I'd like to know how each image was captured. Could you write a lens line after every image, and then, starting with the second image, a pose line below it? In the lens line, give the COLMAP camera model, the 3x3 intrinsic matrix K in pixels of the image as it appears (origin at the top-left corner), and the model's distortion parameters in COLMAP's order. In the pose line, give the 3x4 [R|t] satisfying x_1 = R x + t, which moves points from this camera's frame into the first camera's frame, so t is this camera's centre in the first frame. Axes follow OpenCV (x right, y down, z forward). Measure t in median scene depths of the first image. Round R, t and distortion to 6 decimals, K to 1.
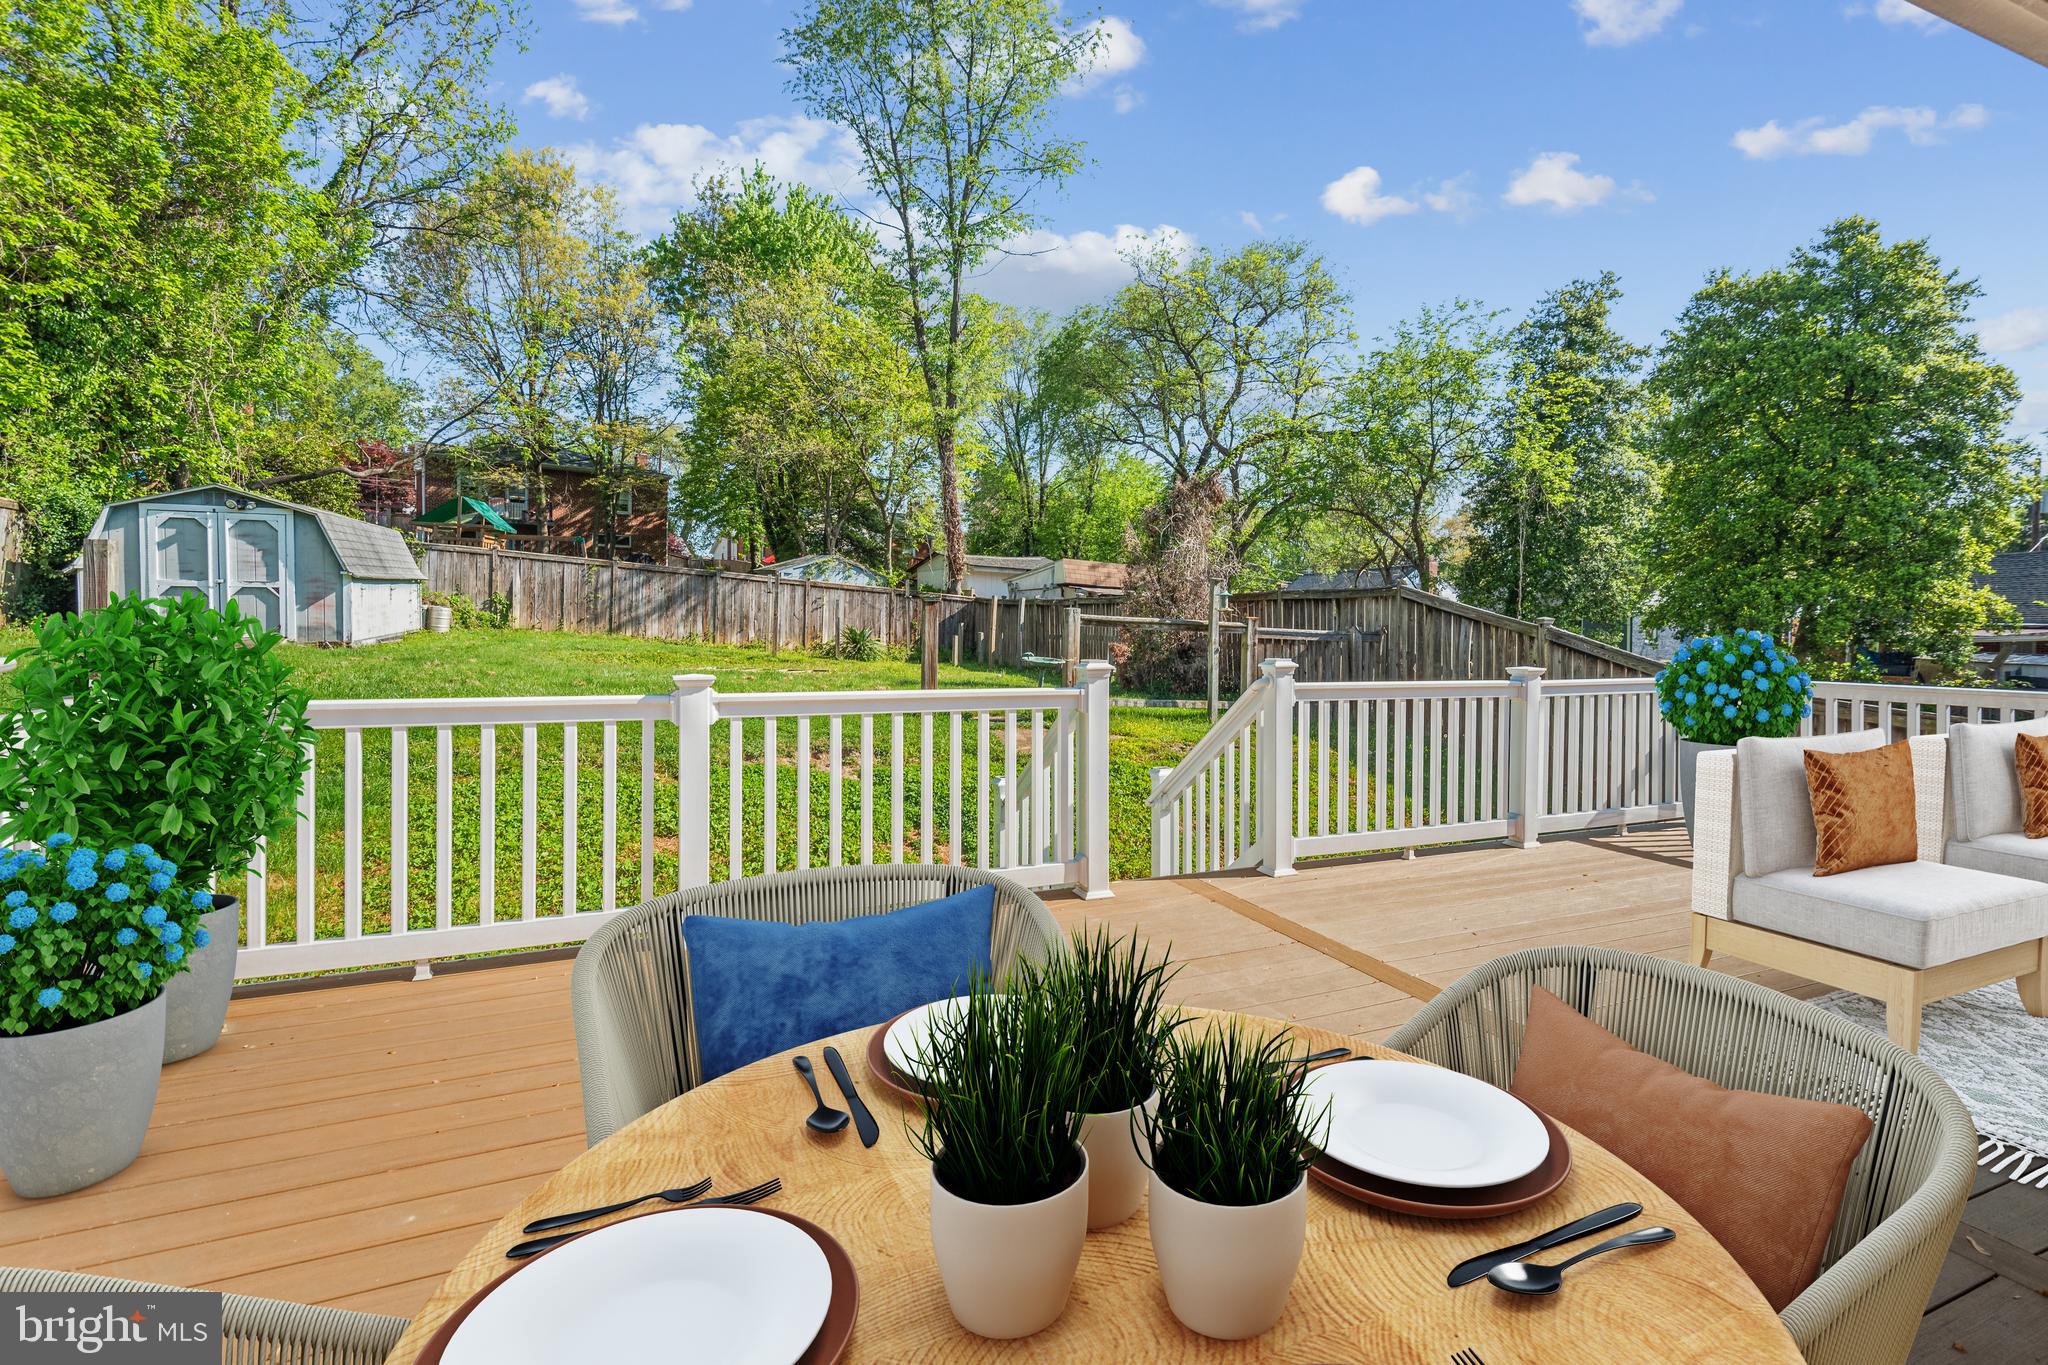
lens RADIAL K [[919.3, 0, 1036.1], [0, 919.3, 629.9], [0, 0, 1]] dist [0.012796, -0.000162]
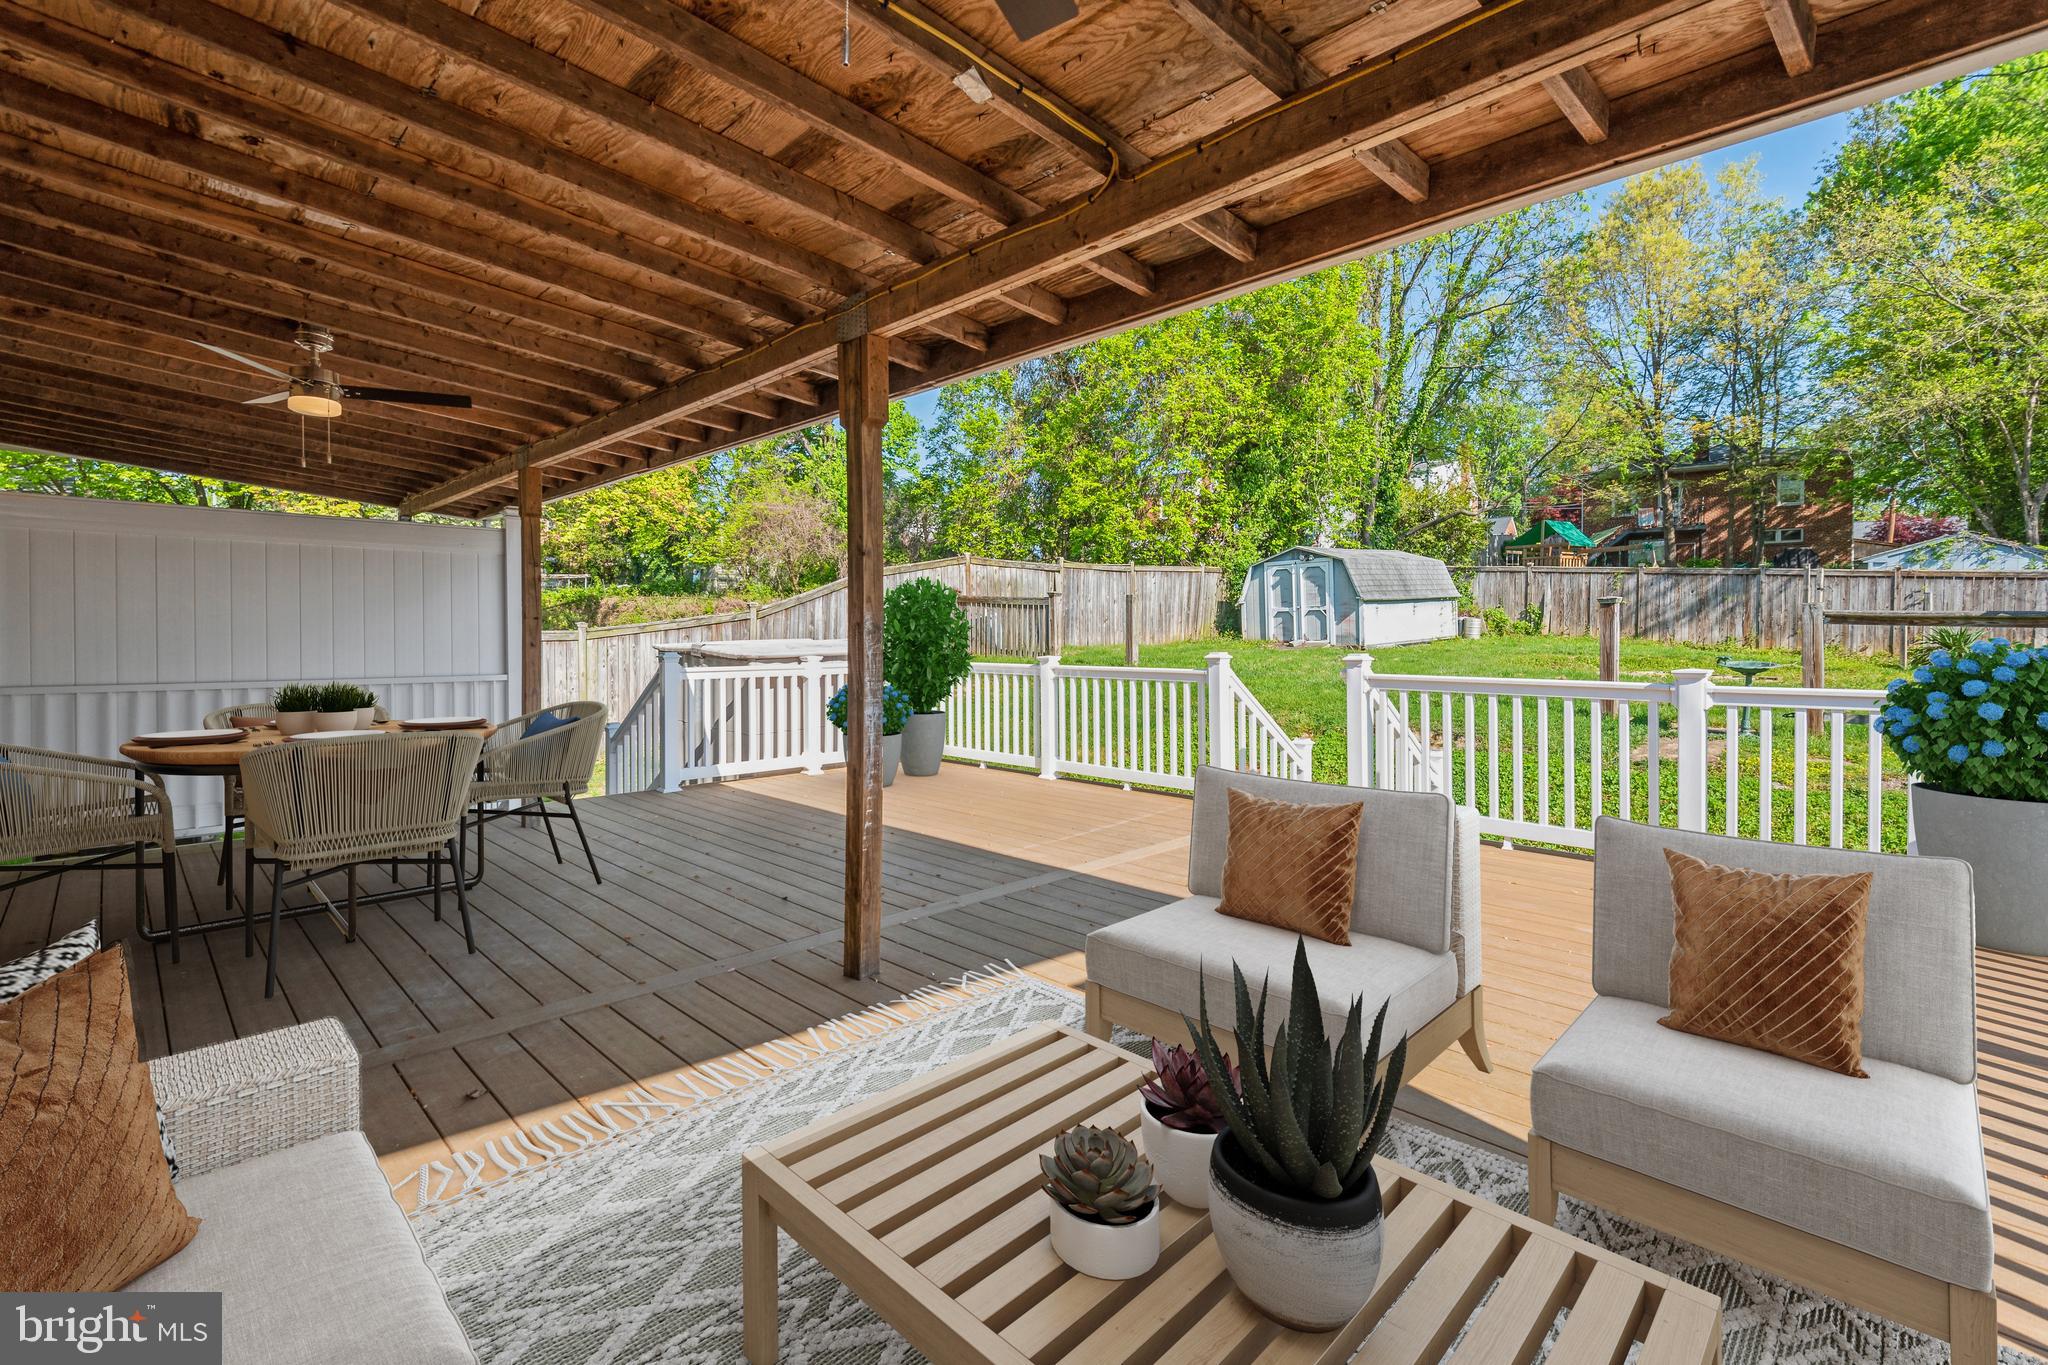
lens RADIAL K [[919.3, 0, 1036.1], [0, 919.3, 629.9], [0, 0, 1]] dist [0.012796, -0.000162]
pose [[0.374995, -0.020211, -0.926807, 0.239824], [0.010462, 0.999791, -0.017570, 0.005571], [0.926968, -0.003108, 0.375128, -0.004376]]
